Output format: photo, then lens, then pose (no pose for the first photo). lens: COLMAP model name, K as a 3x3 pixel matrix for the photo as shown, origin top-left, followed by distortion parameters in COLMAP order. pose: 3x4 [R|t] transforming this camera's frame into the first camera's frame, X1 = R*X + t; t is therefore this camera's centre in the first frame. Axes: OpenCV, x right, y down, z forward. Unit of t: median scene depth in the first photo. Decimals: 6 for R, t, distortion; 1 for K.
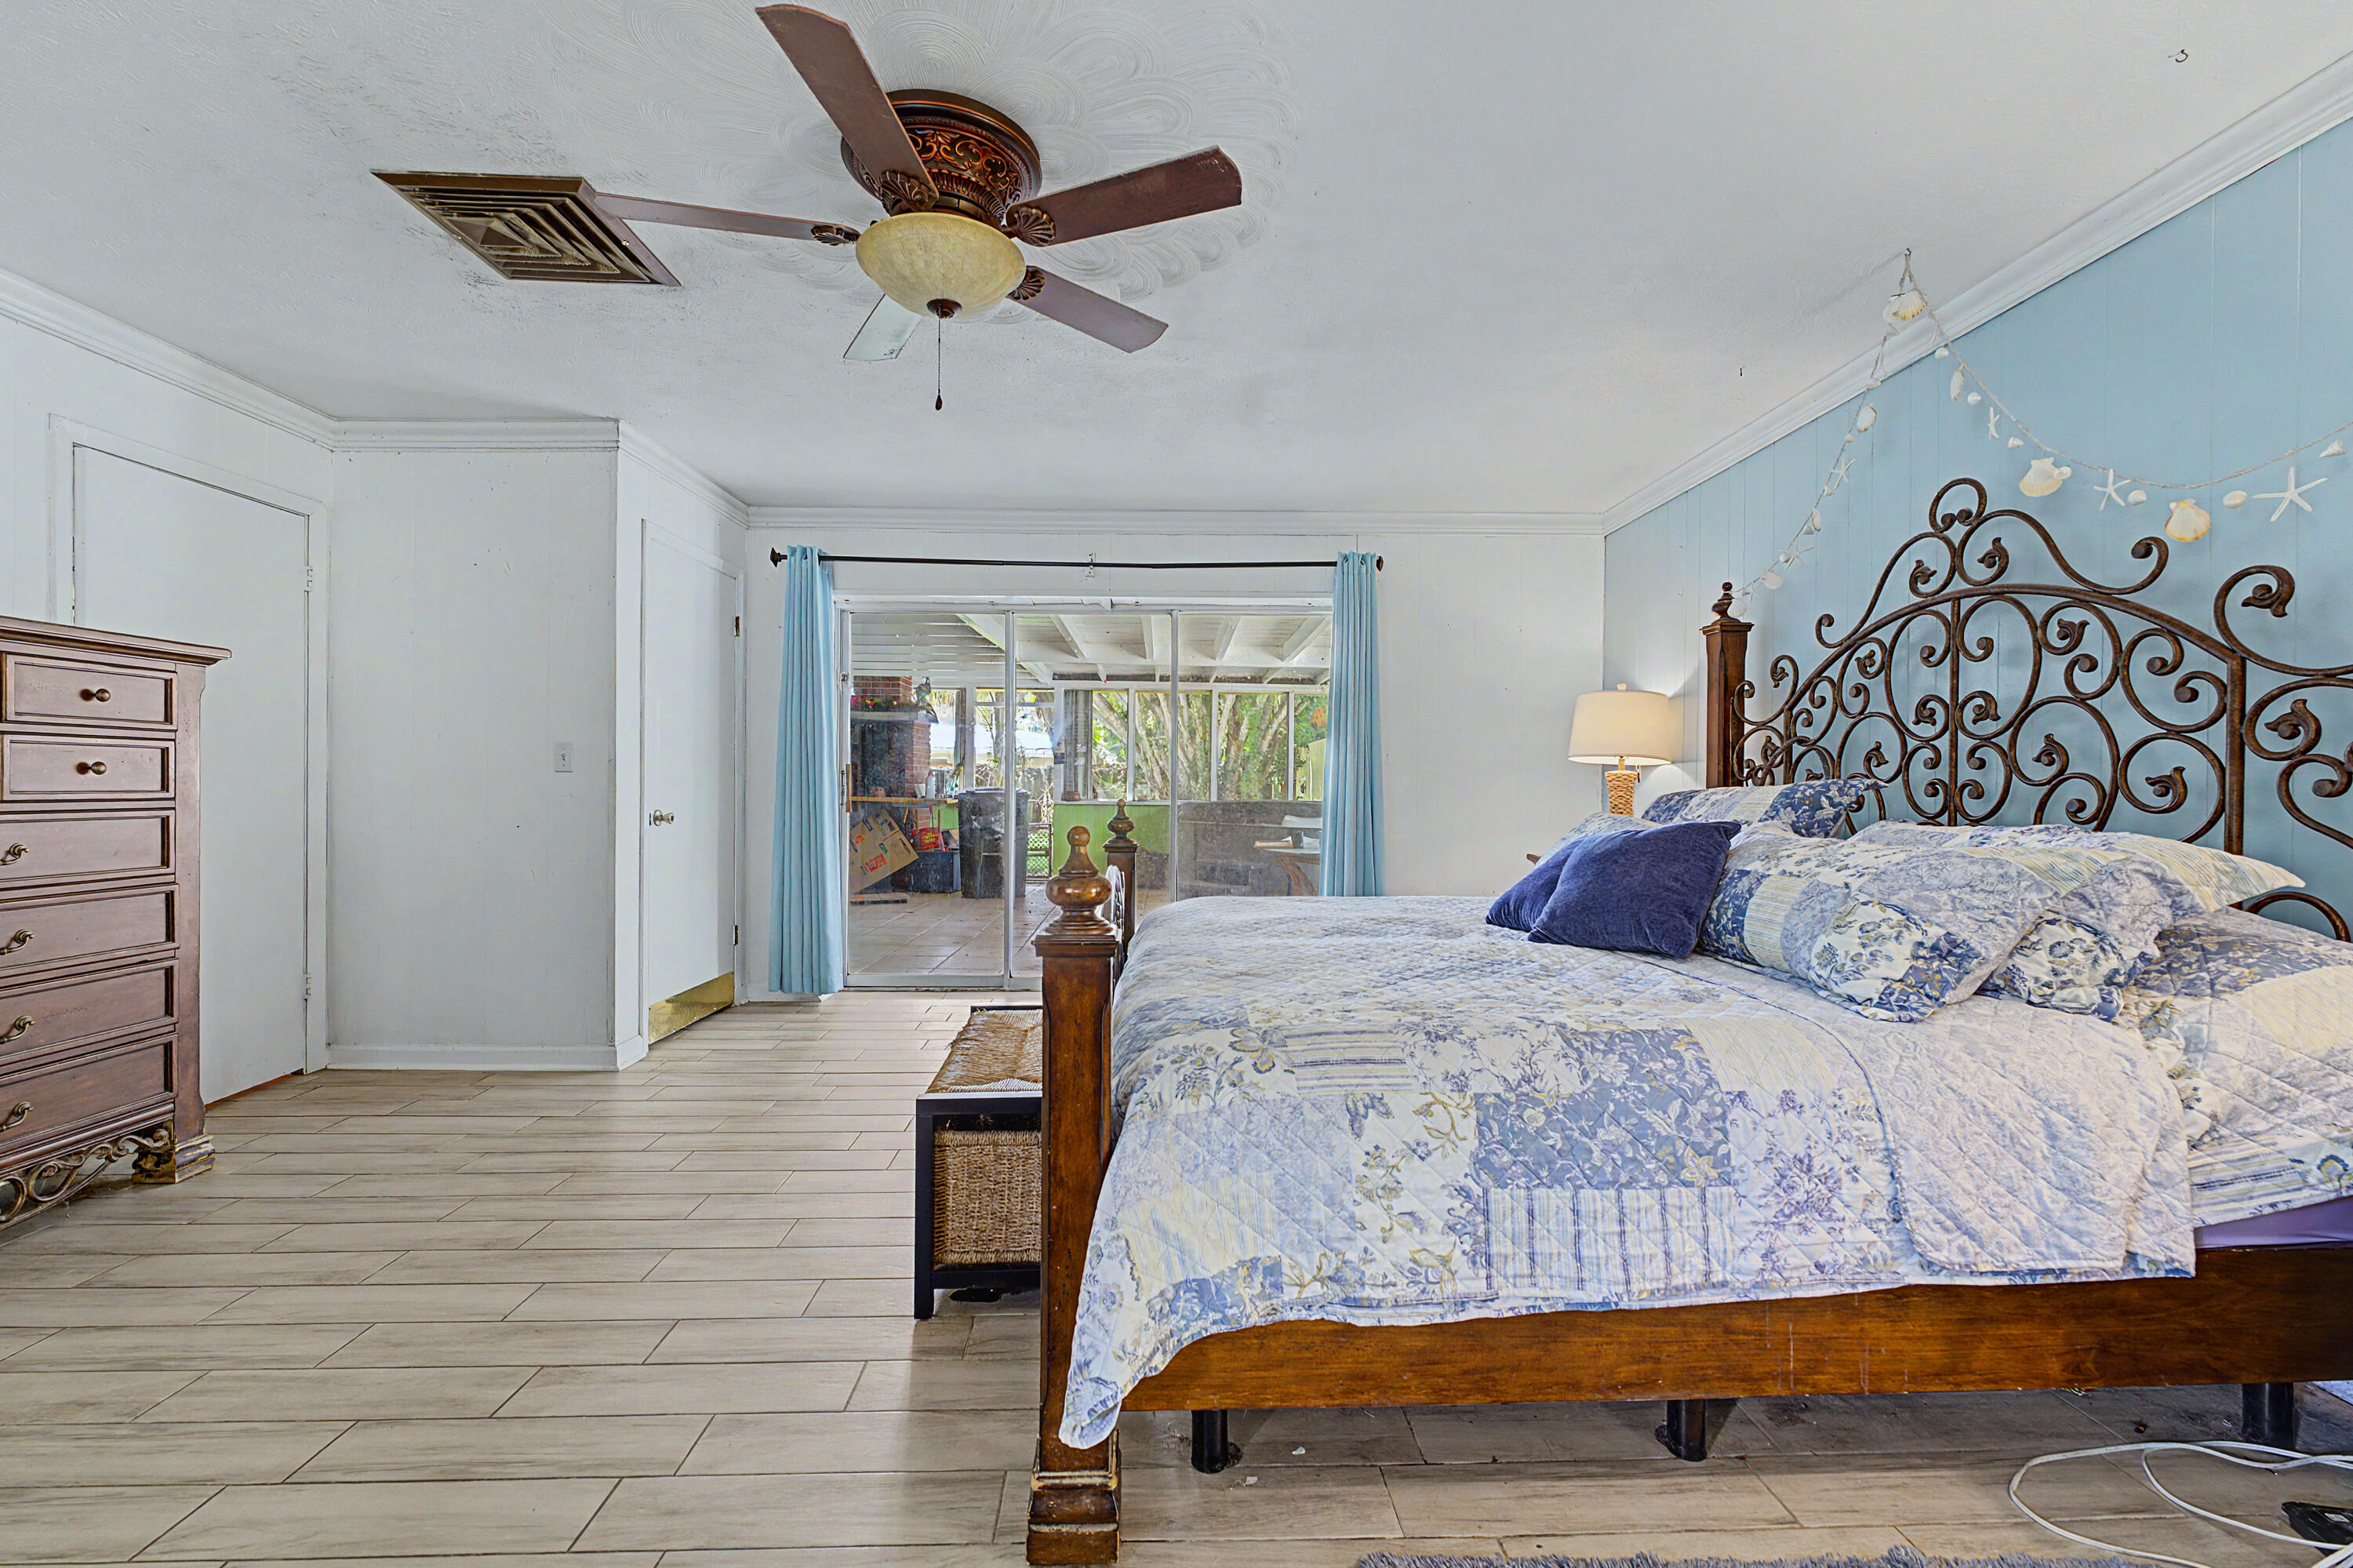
lens RADIAL K [[951.3, 0, 1184.0], [0, 951.3, 785.0], [0, 0, 1]] dist [-0.002683, -0.000779]
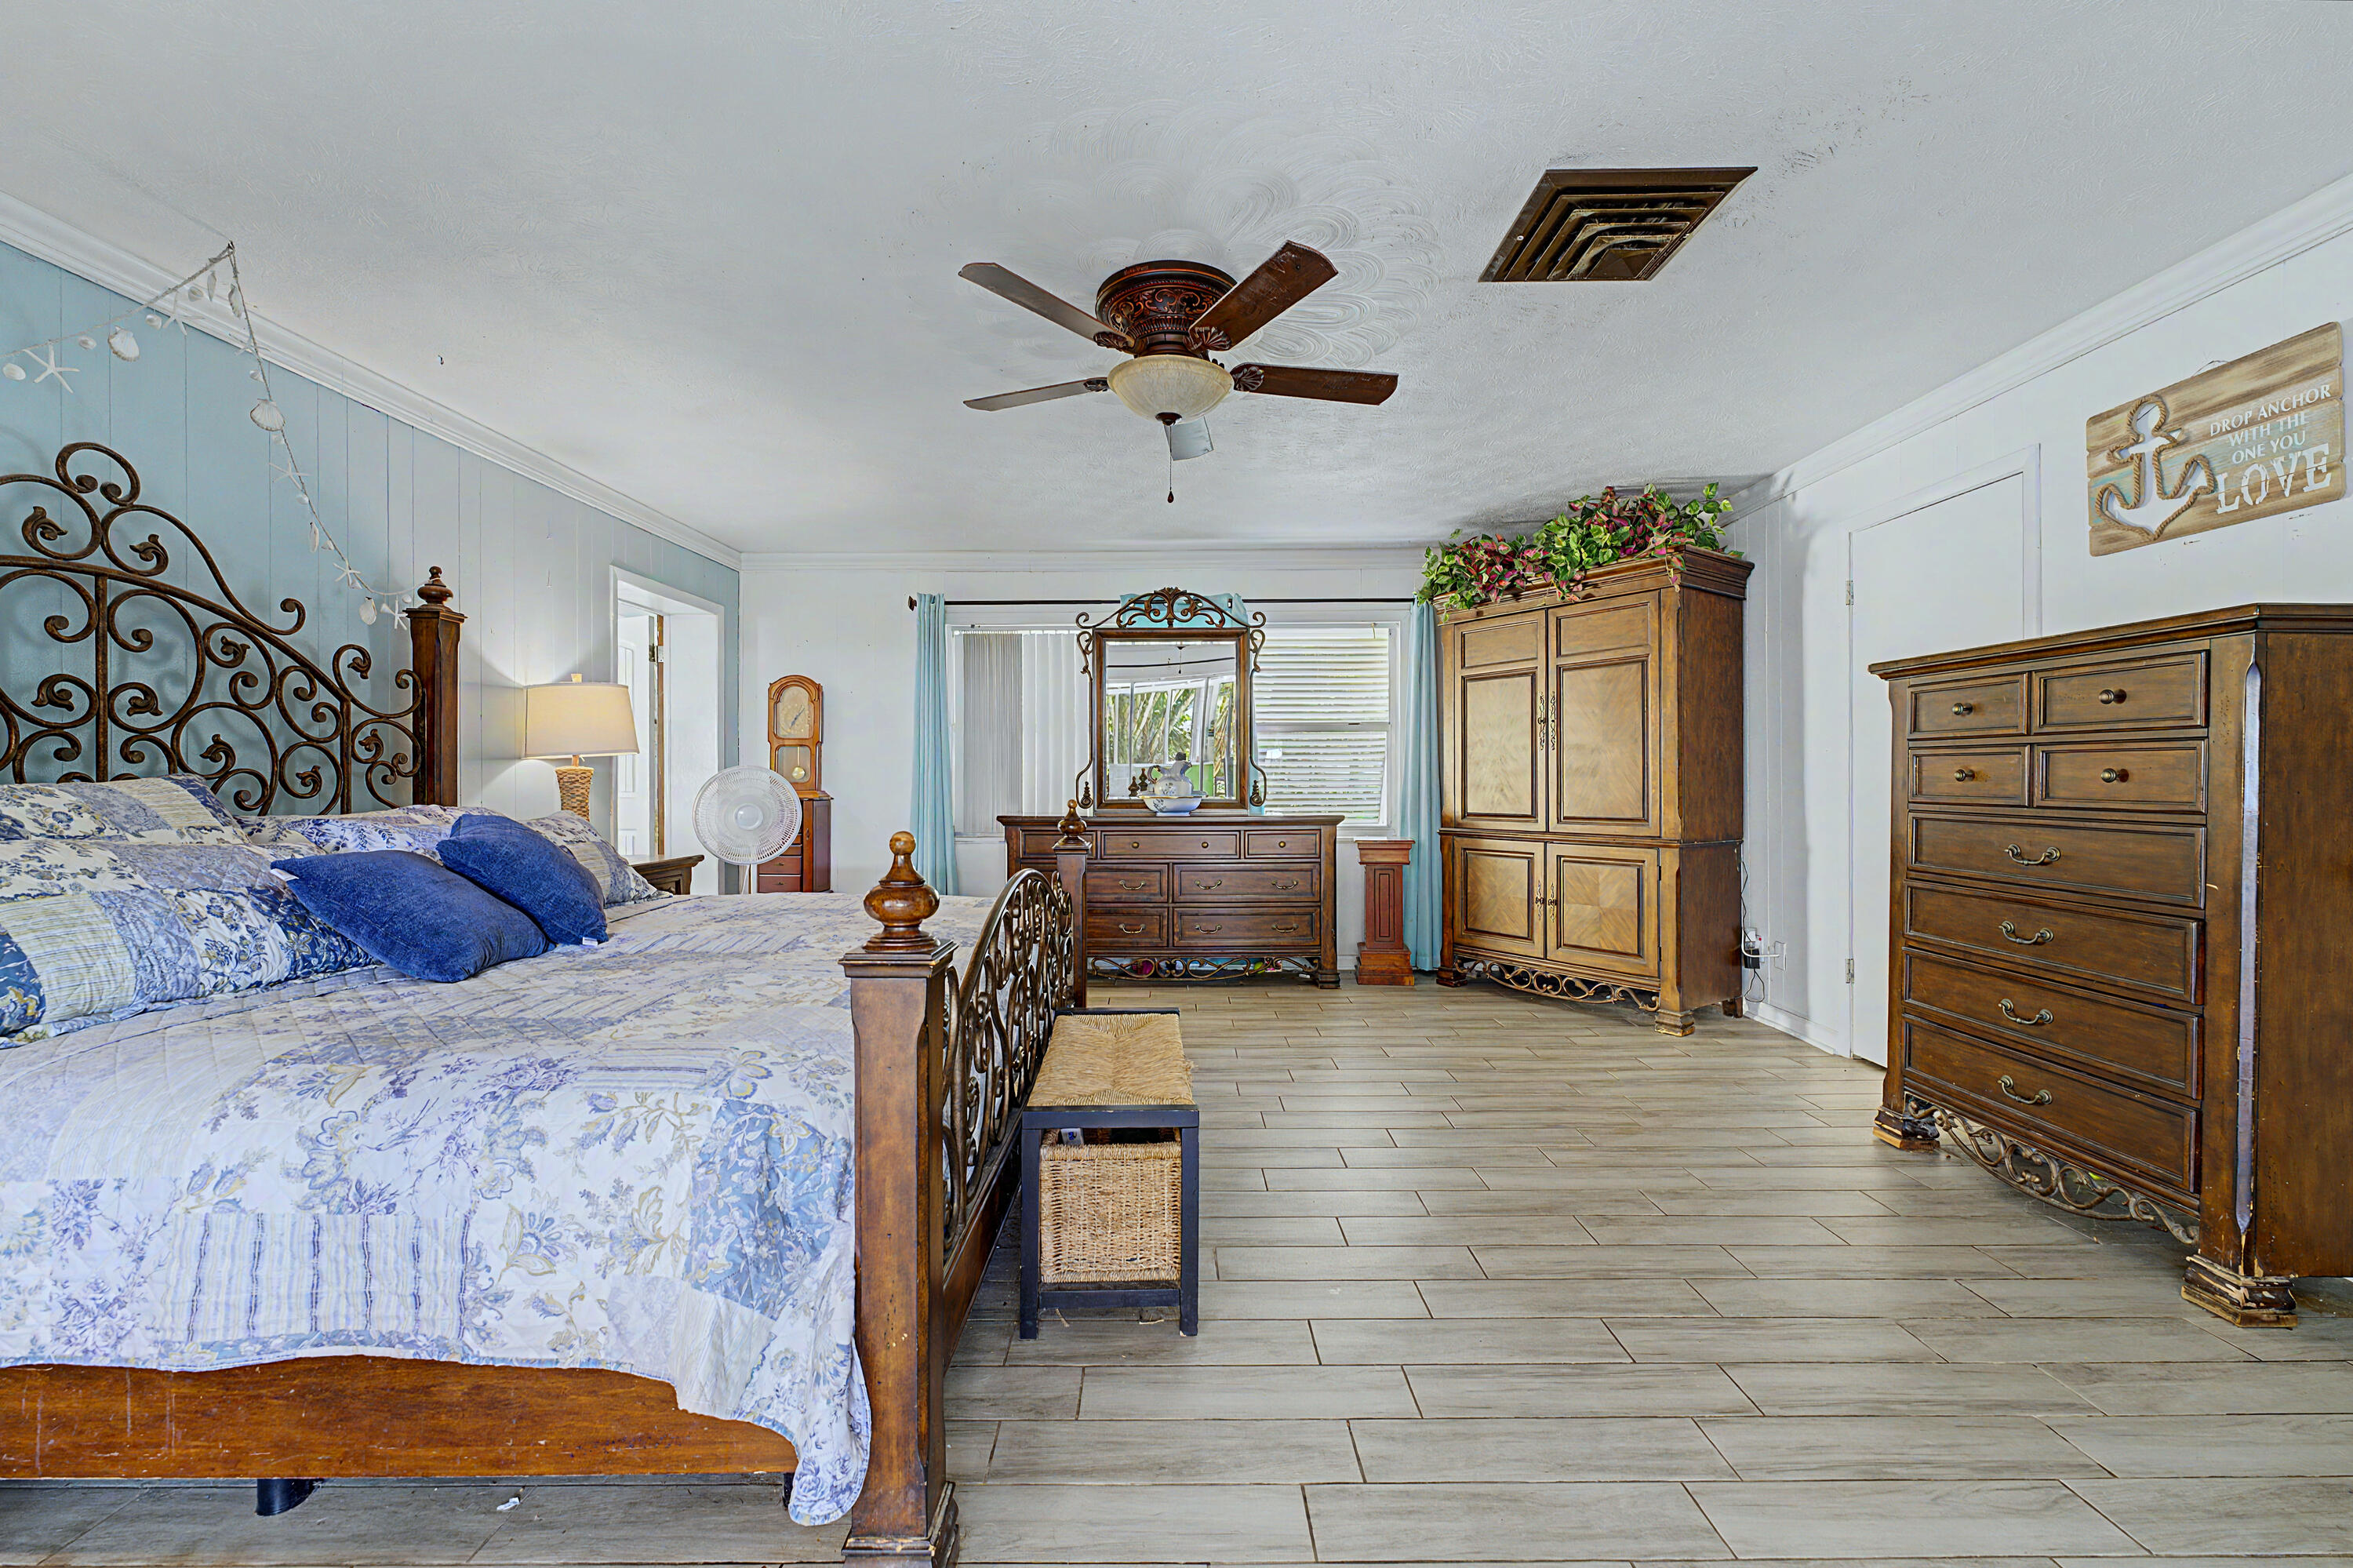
lens RADIAL K [[962.1, 0, 1170.7], [0, 962.1, 779.4], [0, 0, 1]] dist [-0.000842, -0.000035]
pose [[-0.999164, -0.006681, 0.040332, -0.270704], [-0.006329, 0.999941, 0.008830, -0.015867], [-0.040389, 0.008568, -0.999147, 2.007875]]
